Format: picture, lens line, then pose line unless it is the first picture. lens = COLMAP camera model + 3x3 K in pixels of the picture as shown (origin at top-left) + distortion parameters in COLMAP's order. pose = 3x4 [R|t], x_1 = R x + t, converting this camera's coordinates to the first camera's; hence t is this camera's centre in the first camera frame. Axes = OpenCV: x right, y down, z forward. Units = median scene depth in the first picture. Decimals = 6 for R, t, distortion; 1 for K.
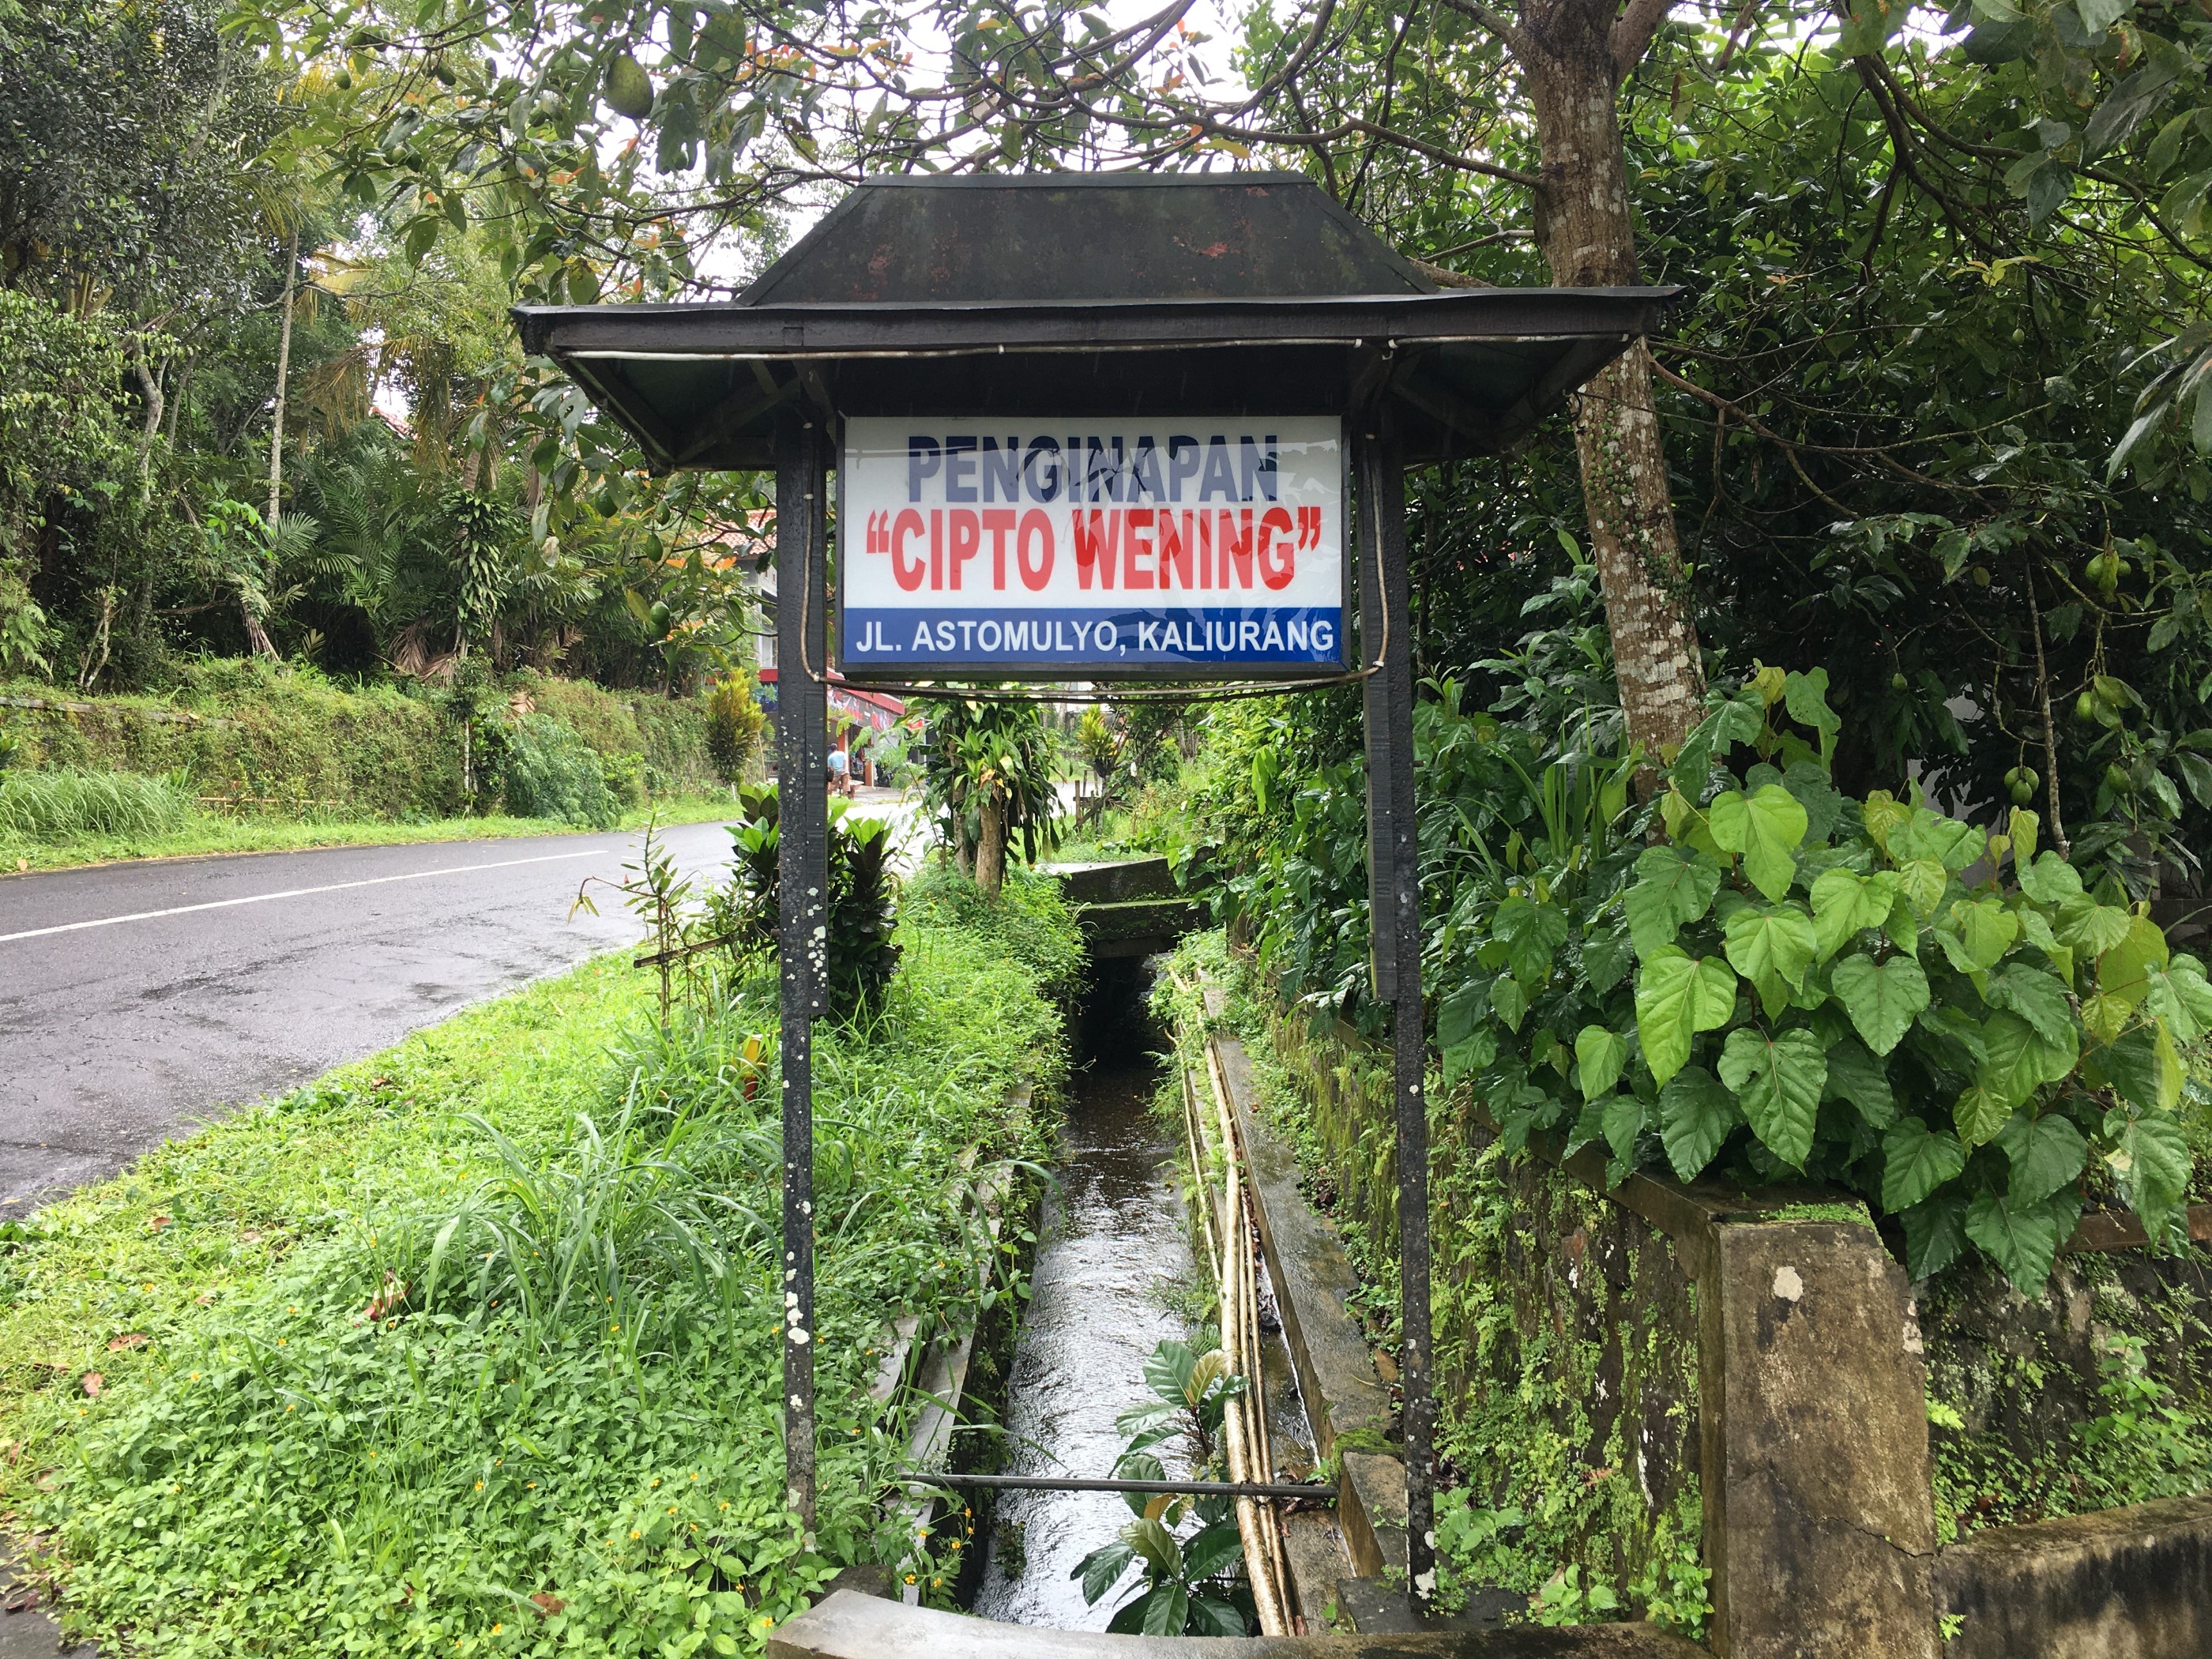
lens RADIAL K [[1867.4, 0, 1102.8], [0, 1867.4, 827.2], [0, 0, 1]] dist [-0.001165, 0.001622]
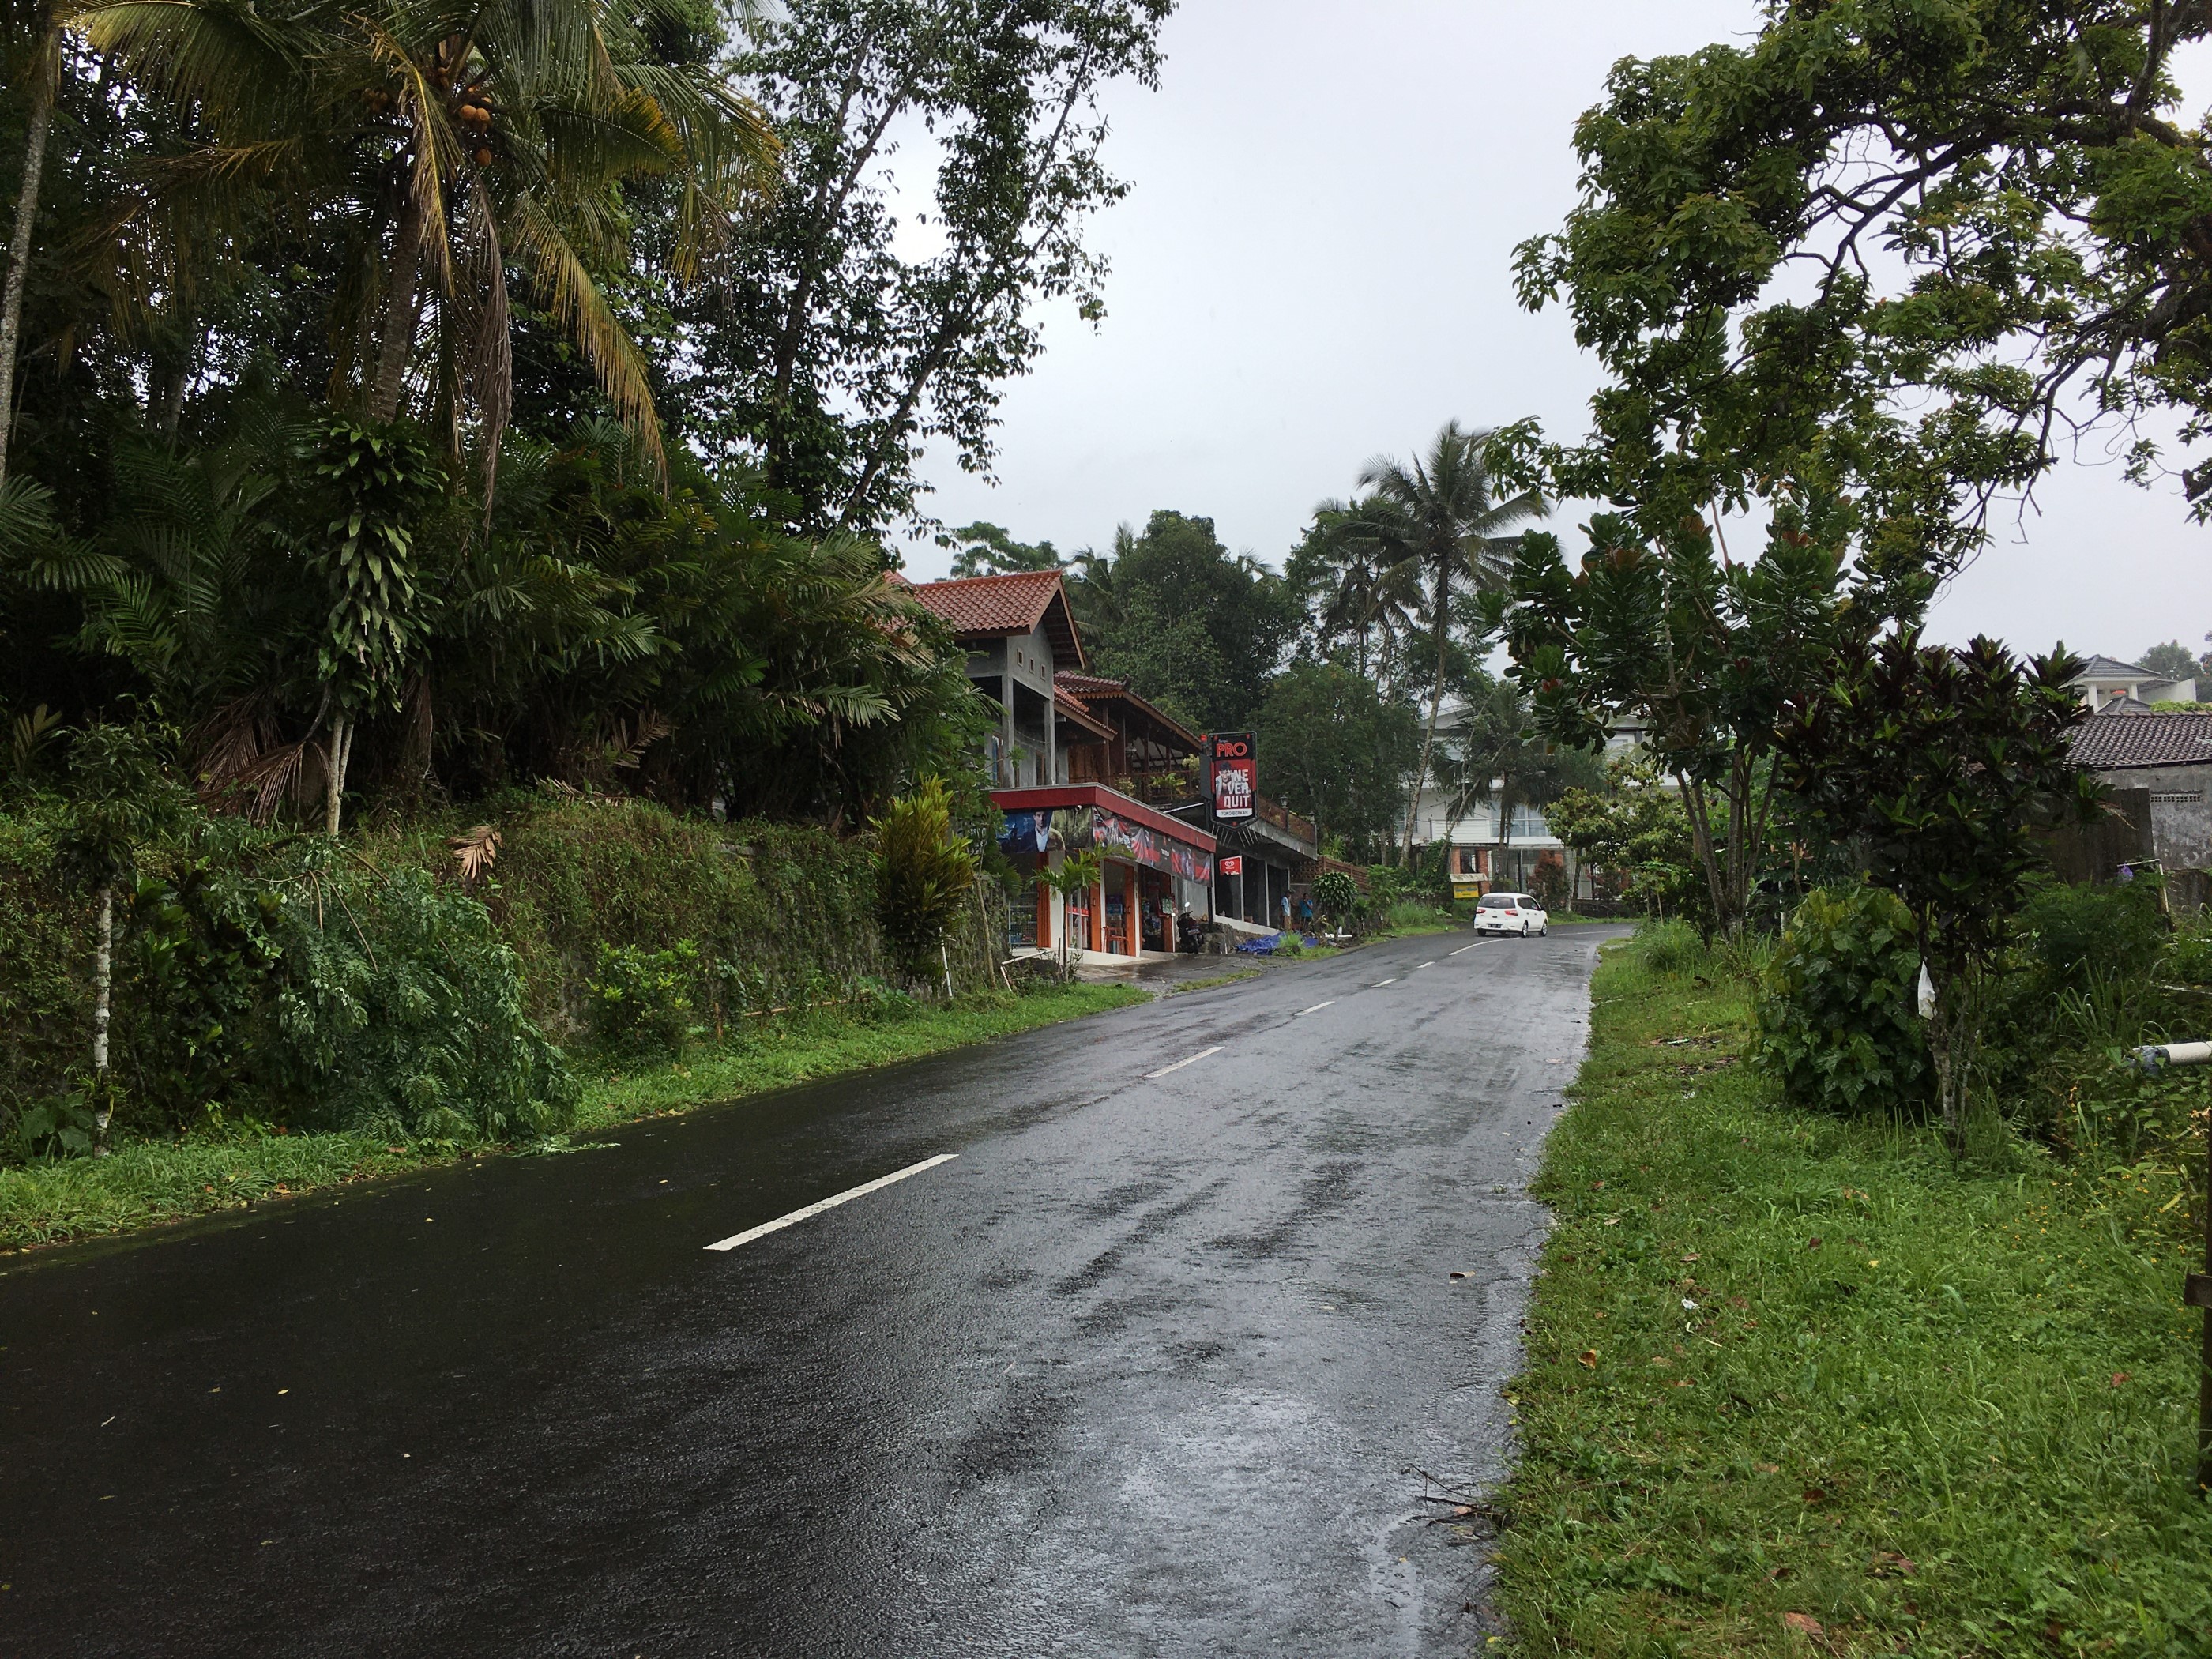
lens RADIAL K [[1867.4, 0, 1104.9], [0, 1867.4, 829.6], [0, 0, 1]] dist [-0.001165, 0.001622]
pose [[0.986937, -0.021018, -0.159732, -0.064971], [0.009555, 0.997344, -0.072200, -0.033830], [0.160825, 0.069730, 0.984517, 0.553059]]
